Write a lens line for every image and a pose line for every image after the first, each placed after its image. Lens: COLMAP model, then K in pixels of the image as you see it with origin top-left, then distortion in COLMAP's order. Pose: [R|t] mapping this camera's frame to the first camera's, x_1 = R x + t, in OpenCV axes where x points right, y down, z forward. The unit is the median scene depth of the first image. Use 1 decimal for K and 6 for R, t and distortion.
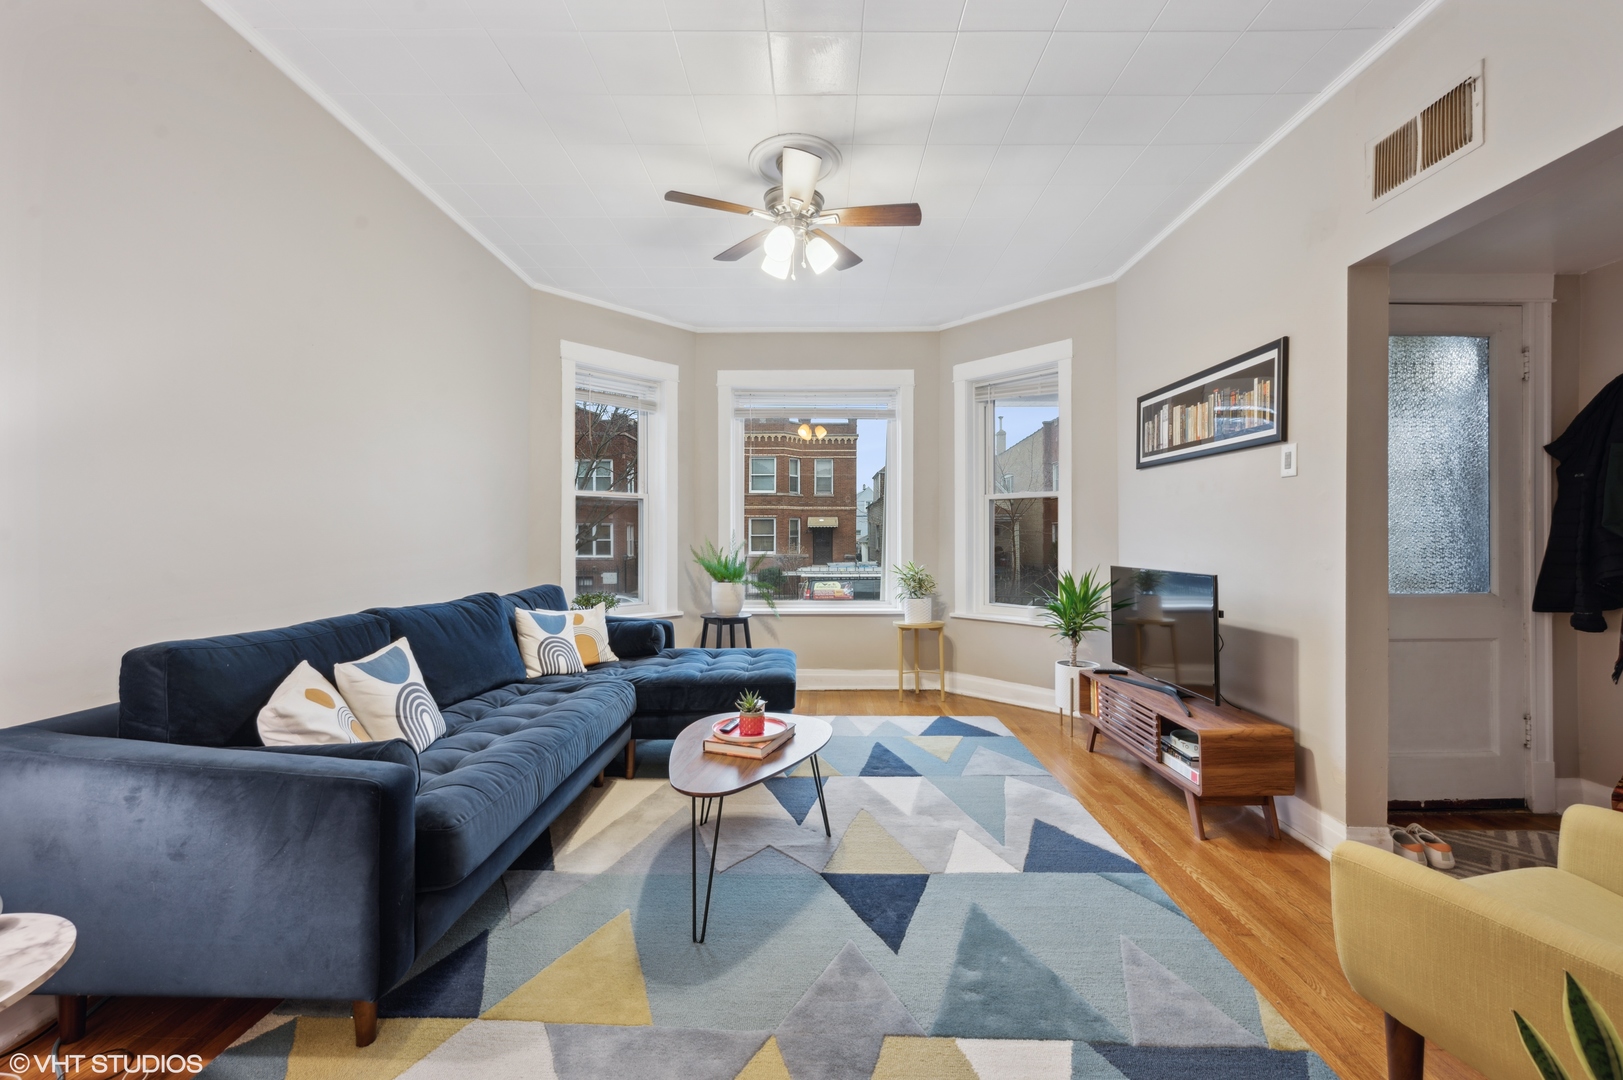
lens RADIAL K [[646.8, 0, 814.4], [0, 646.8, 537.9], [0, 0, 1]] dist [0.000444, 0.000146]
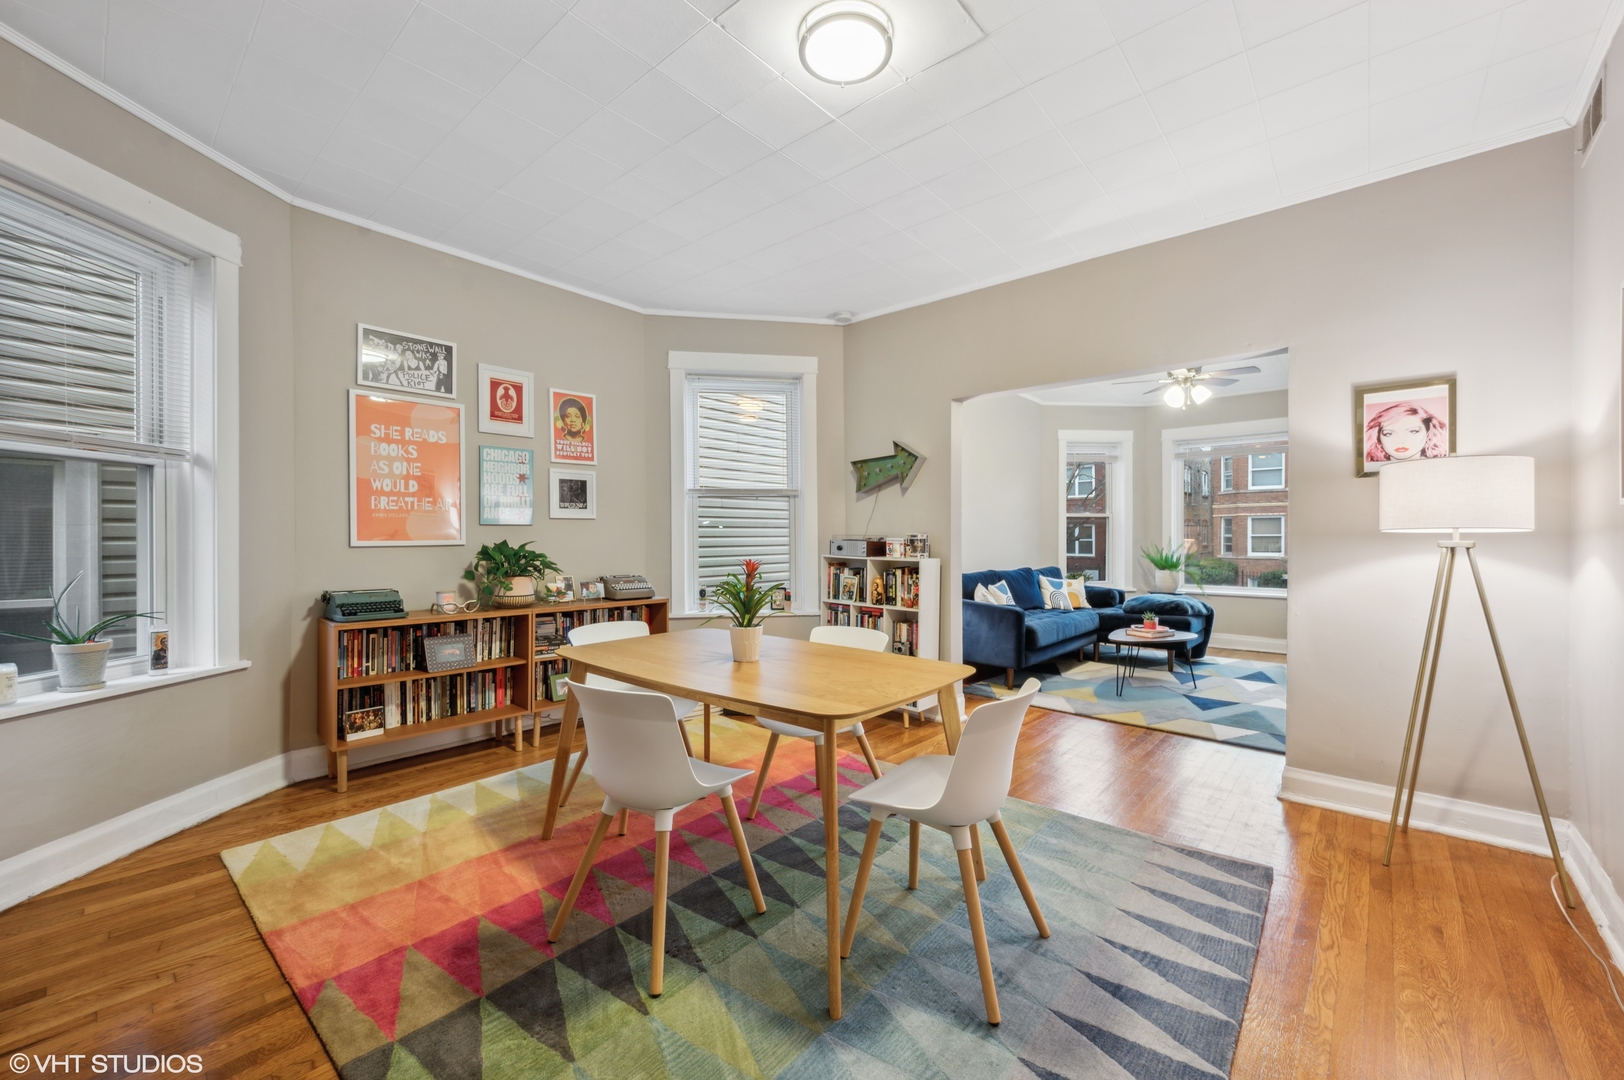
lens RADIAL K [[647.2, 0, 814.9], [0, 647.2, 537.9], [0, 0, 1]] dist [0.000444, 0.000146]
pose [[0.757038, 0.001665, -0.653369, 0.287848], [-0.000726, 0.999998, 0.001707, -0.012461], [0.653371, -0.000819, 0.757038, -0.857377]]
